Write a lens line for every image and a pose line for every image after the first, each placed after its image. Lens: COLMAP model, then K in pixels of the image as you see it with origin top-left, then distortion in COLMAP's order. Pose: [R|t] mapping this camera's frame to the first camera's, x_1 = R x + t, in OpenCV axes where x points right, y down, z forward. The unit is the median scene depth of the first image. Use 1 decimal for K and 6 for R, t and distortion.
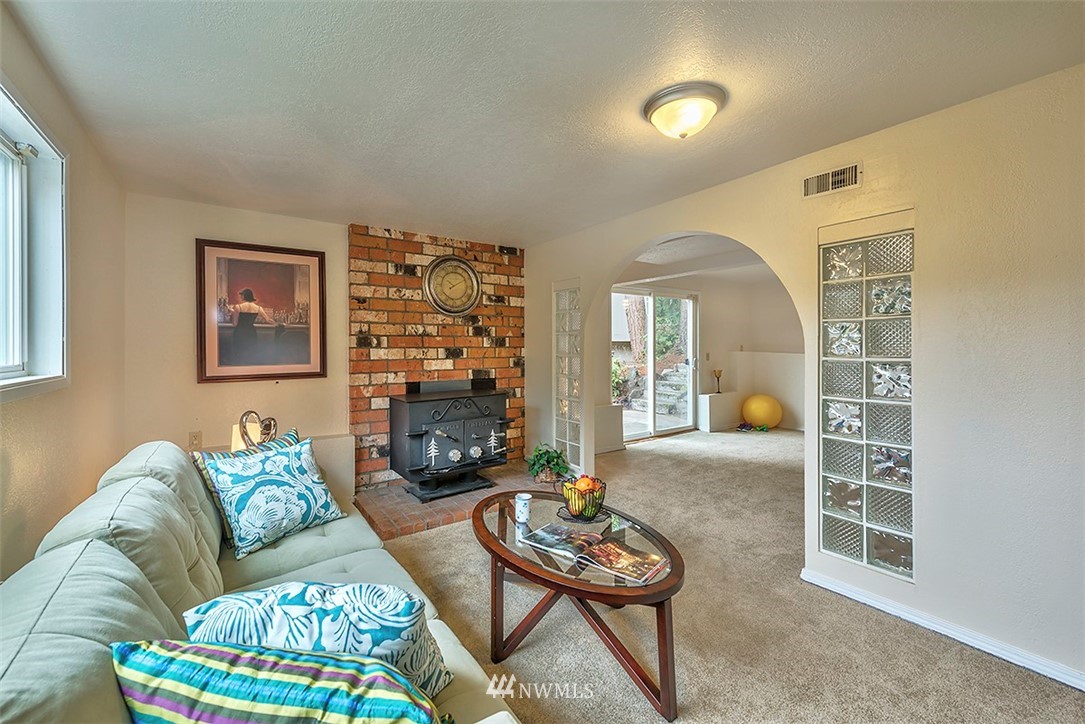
lens RADIAL K [[432.2, 0, 539.1], [0, 432.2, 348.5], [0, 0, 1]] dist [-0.000620, -0.000103]
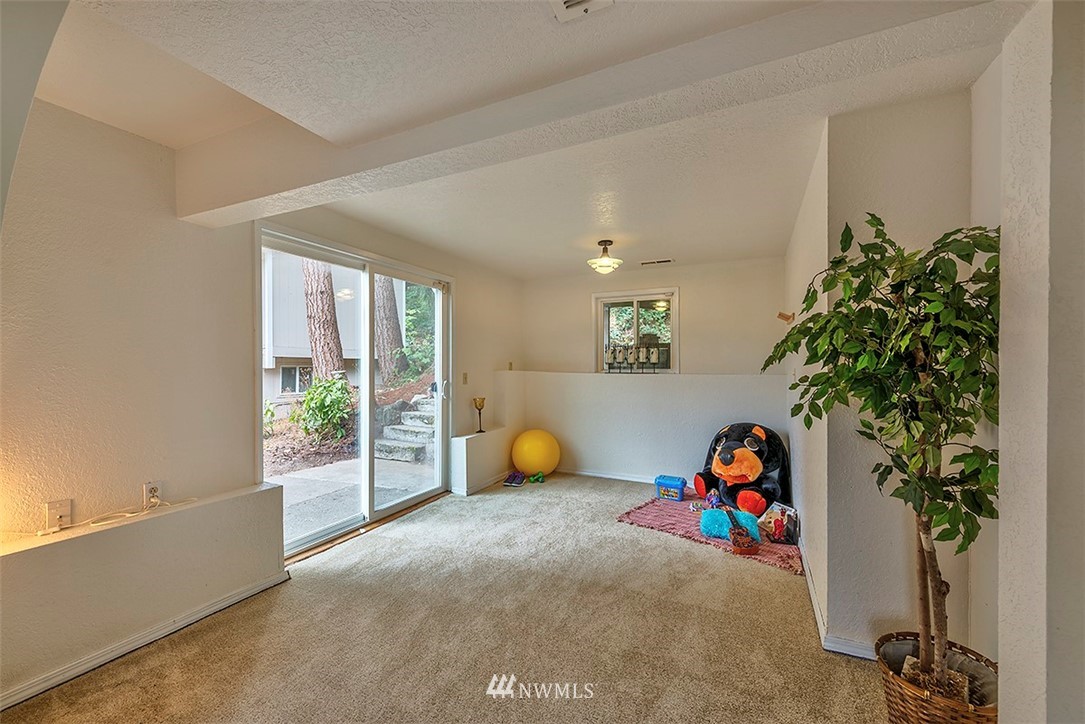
lens RADIAL K [[432.2, 0, 541.9], [0, 432.2, 366.1], [0, 0, 1]] dist [-0.000620, -0.000103]
pose [[0.868150, 0.007023, 0.496253, 0.266598], [-0.003349, 0.999960, -0.008293, 0.008245], [-0.496291, 0.005537, 0.868138, 0.595584]]
